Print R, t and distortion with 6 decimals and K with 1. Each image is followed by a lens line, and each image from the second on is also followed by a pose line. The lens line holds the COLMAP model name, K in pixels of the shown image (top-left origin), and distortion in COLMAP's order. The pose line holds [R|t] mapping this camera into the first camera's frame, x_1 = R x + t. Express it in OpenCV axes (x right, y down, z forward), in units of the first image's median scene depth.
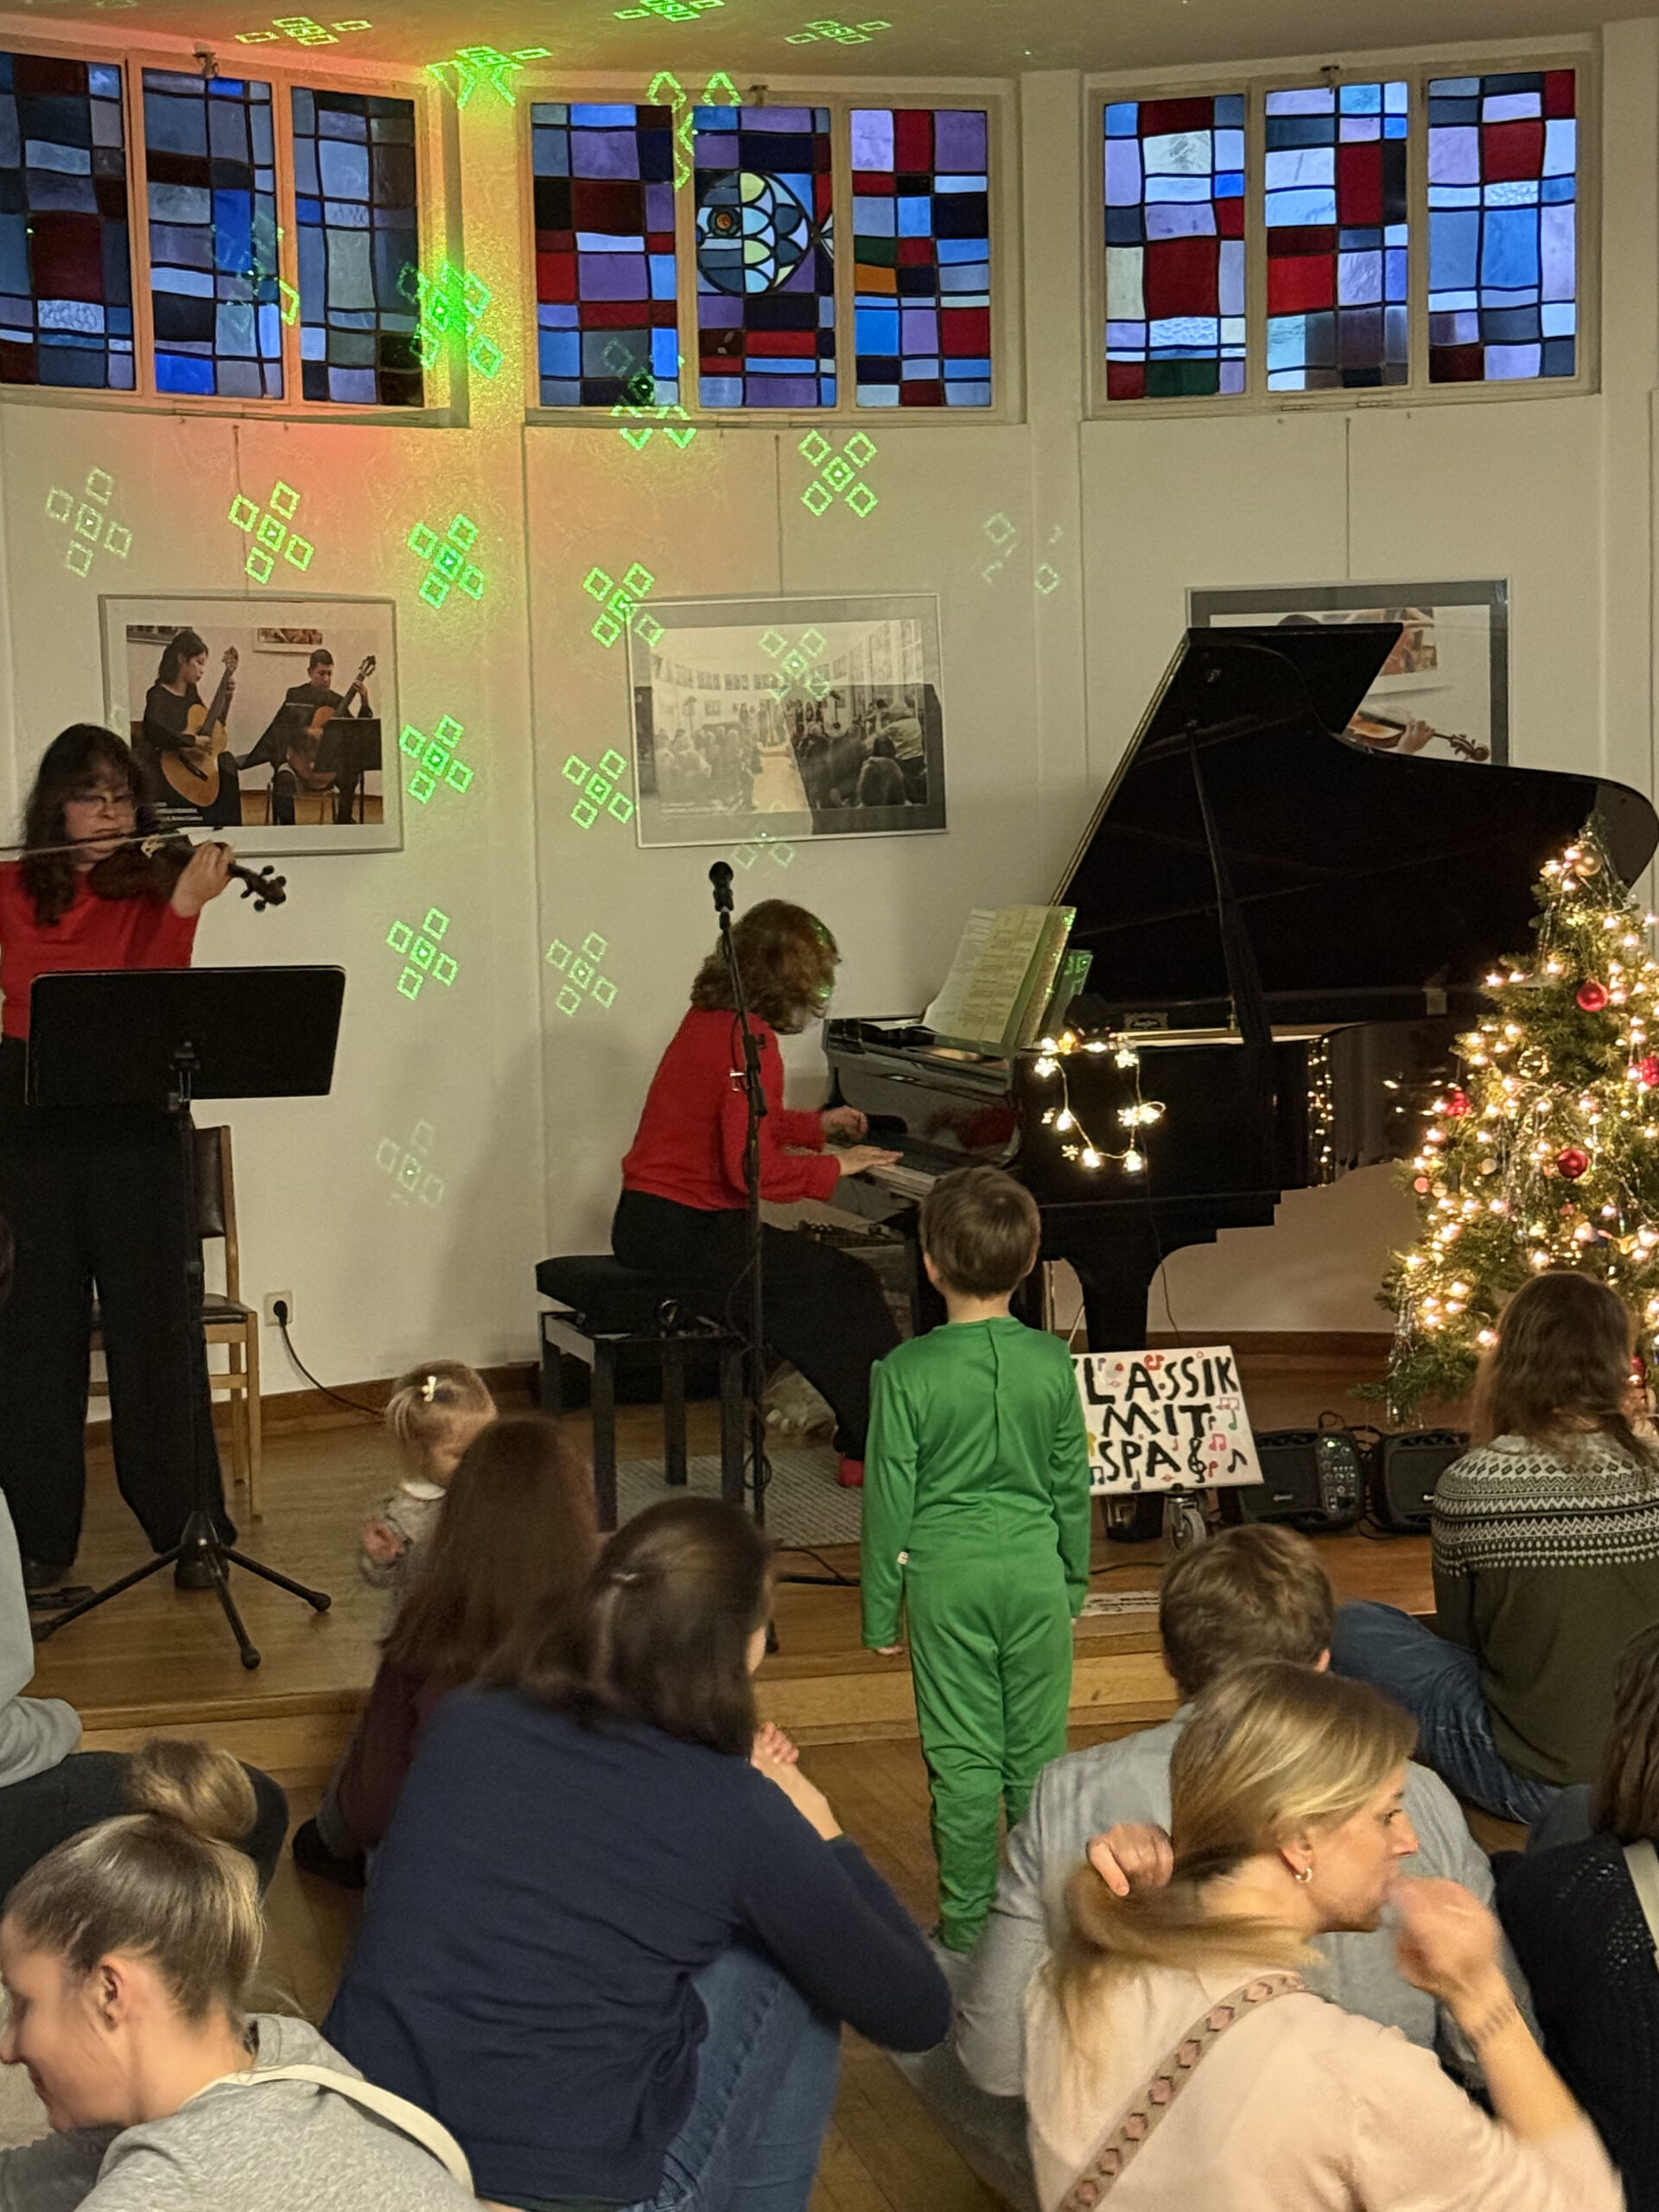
lens RADIAL K [[4031.7, 0, 829.5], [0, 4031.7, 1106.0], [0, 0, 1]] dist [0.086206, -0.086337]
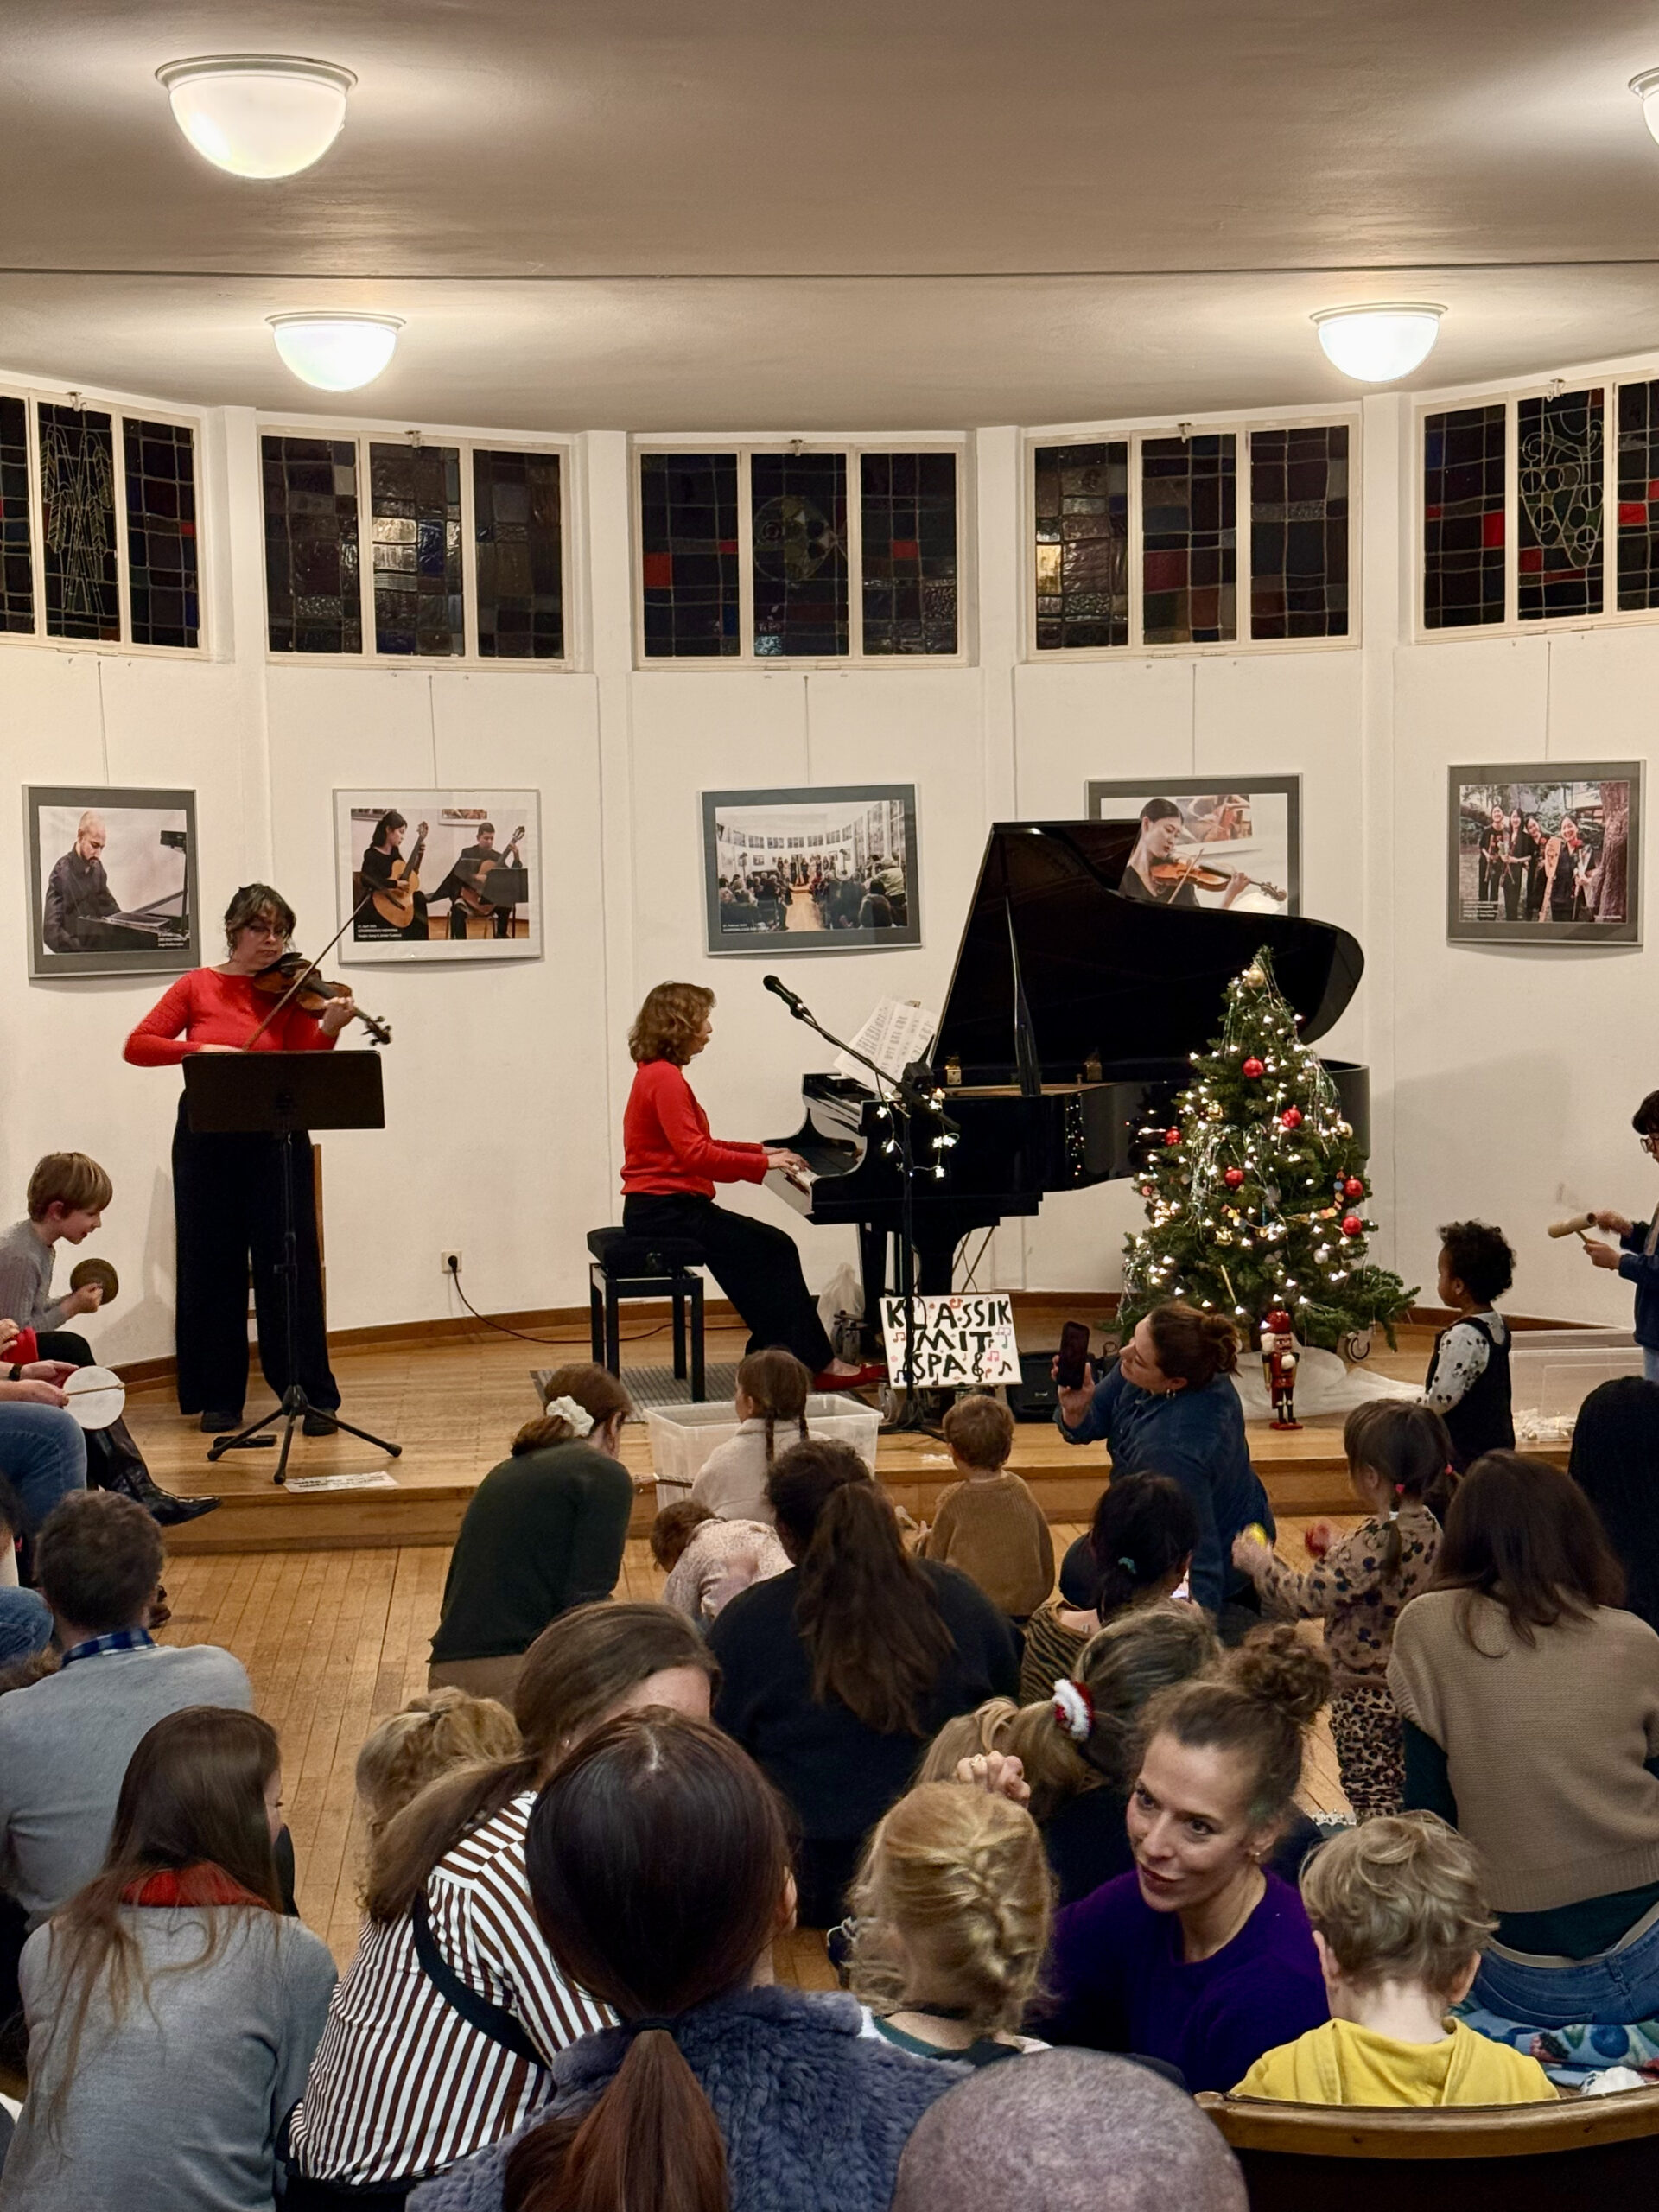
lens RADIAL K [[3366.5, 0, 829.5], [0, 3366.5, 1106.0], [0, 0, 1]] dist [0.107192, -0.174613]
pose [[0.992489, 0.014803, -0.121436, 0.157261], [-0.015501, 0.999868, -0.004803, -0.003737], [0.121349, 0.006649, 0.992588, -0.230977]]
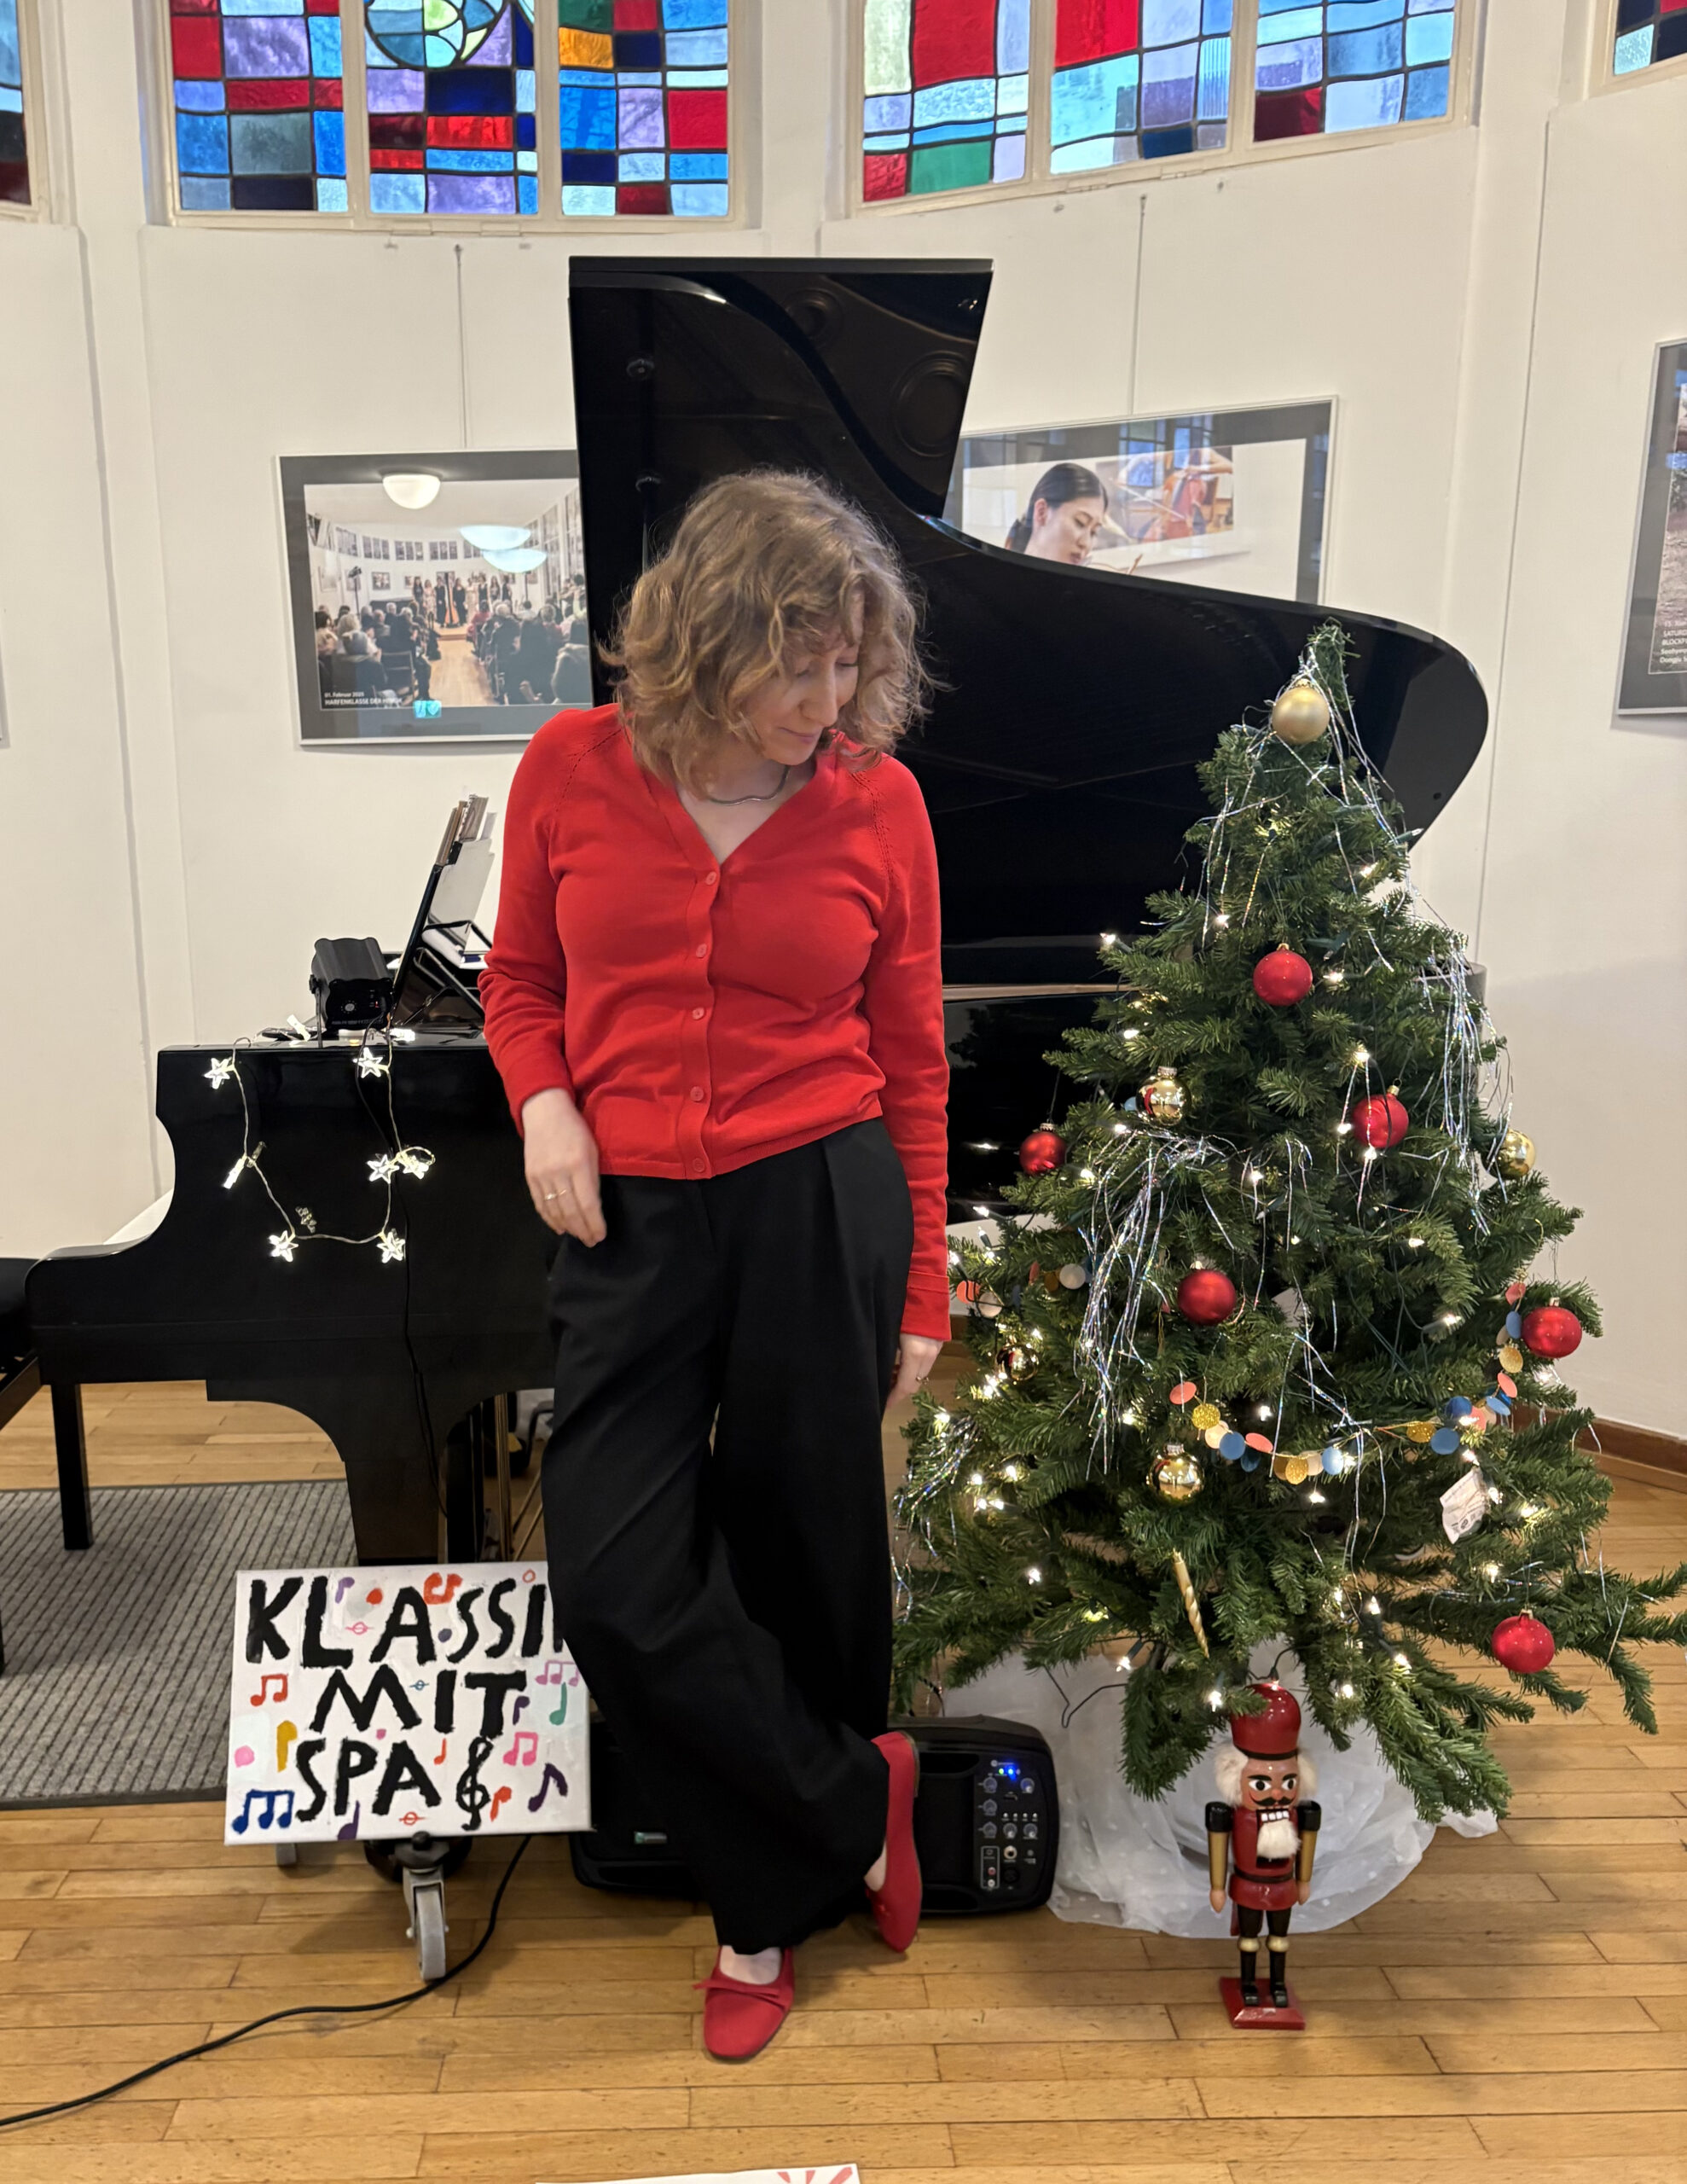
lens RADIAL K [[1927.0, 0, 738.3], [0, 1927.0, 1247.6], [0, 0, 1]] dist [0.010037, 0.020492]
pose [[0.980154, 0.065594, -0.187071, 0.143580], [-0.037383, 0.987899, 0.150525, -0.023408], [0.194680, -0.140545, 0.970745, 0.629131]]
